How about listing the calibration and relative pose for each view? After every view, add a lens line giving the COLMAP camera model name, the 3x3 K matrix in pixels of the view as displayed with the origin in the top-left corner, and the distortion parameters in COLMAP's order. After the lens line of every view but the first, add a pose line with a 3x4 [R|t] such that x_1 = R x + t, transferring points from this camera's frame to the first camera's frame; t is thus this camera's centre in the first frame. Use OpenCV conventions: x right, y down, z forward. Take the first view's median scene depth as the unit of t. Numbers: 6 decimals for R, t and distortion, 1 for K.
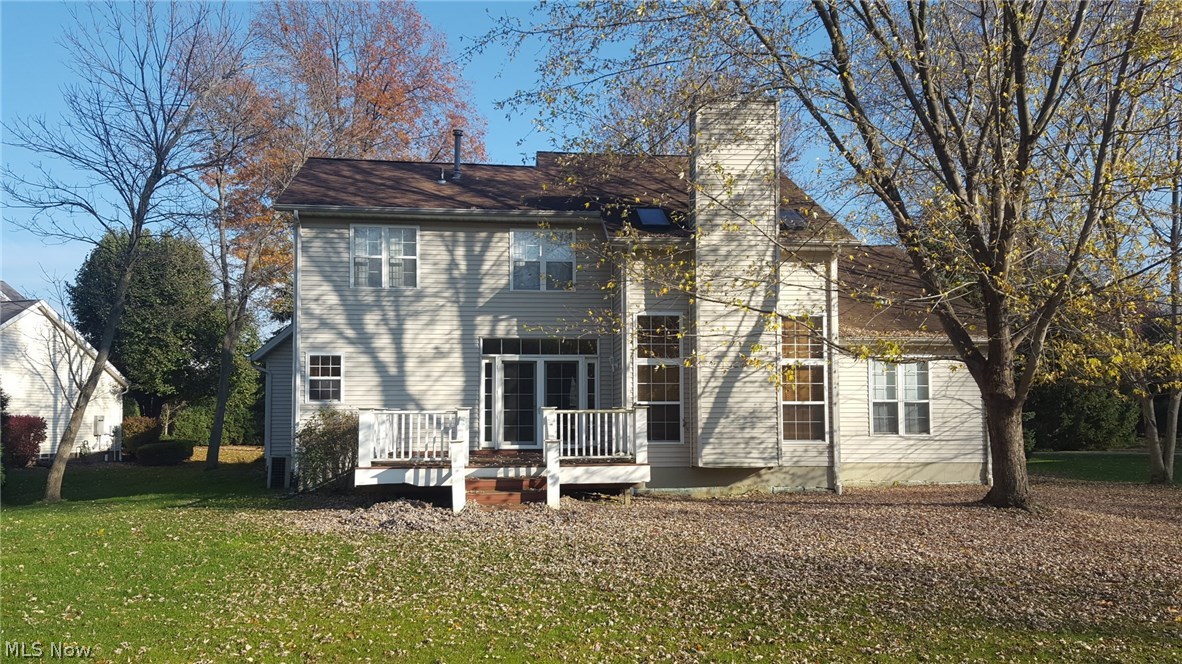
lens RADIAL K [[870.2, 0, 589.1], [0, 870.2, 366.0], [0, 0, 1]] dist [0.155354, -0.251721]
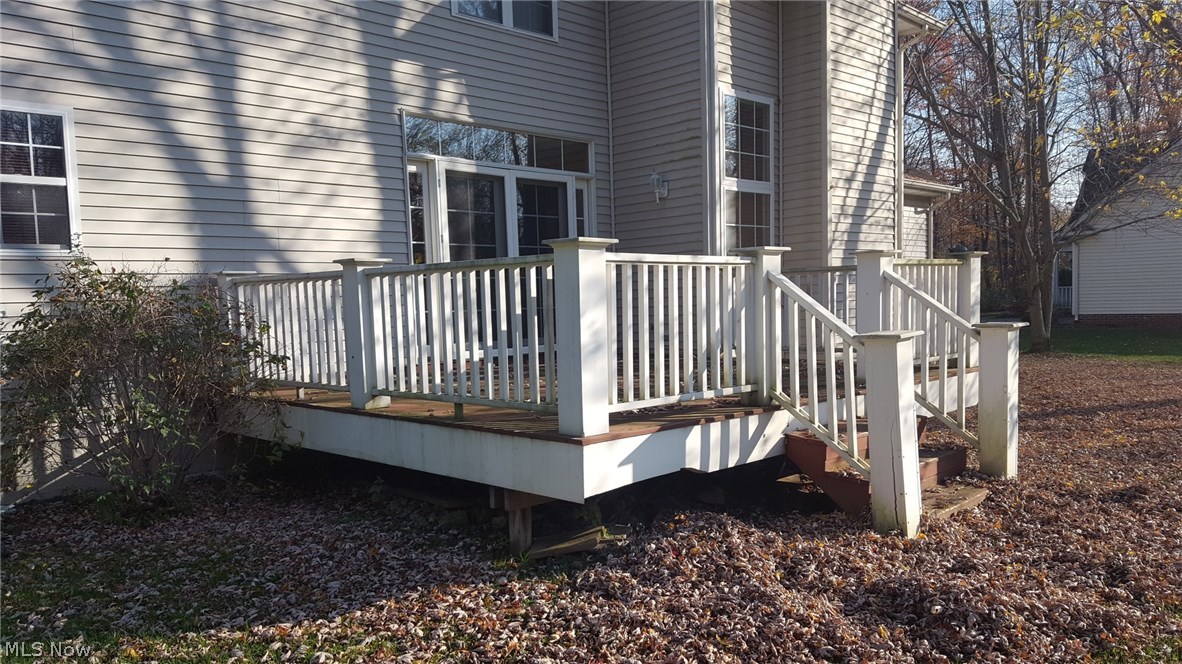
lens RADIAL K [[870.2, 0, 589.1], [0, 870.2, 366.0], [0, 0, 1]] dist [0.155354, -0.251721]
pose [[0.783575, -0.065726, 0.617811, -0.341588], [-0.009608, 0.992988, 0.117826, 0.042413], [-0.621223, -0.098262, 0.777449, 0.590103]]
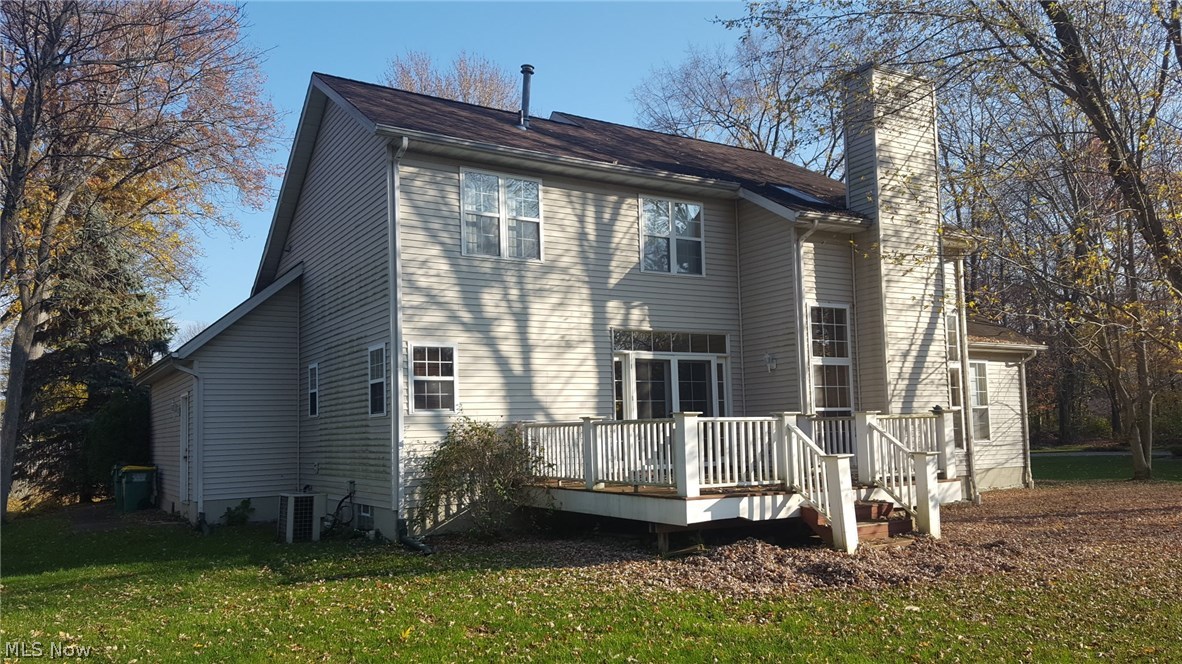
lens RADIAL K [[870.2, 0, 589.1], [0, 870.2, 366.0], [0, 0, 1]] dist [0.155354, -0.251721]
pose [[0.902631, 0.012407, 0.430237, -0.487824], [-0.001474, 0.999668, -0.025735, 0.021550], [-0.430413, 0.022595, 0.902349, 0.308163]]
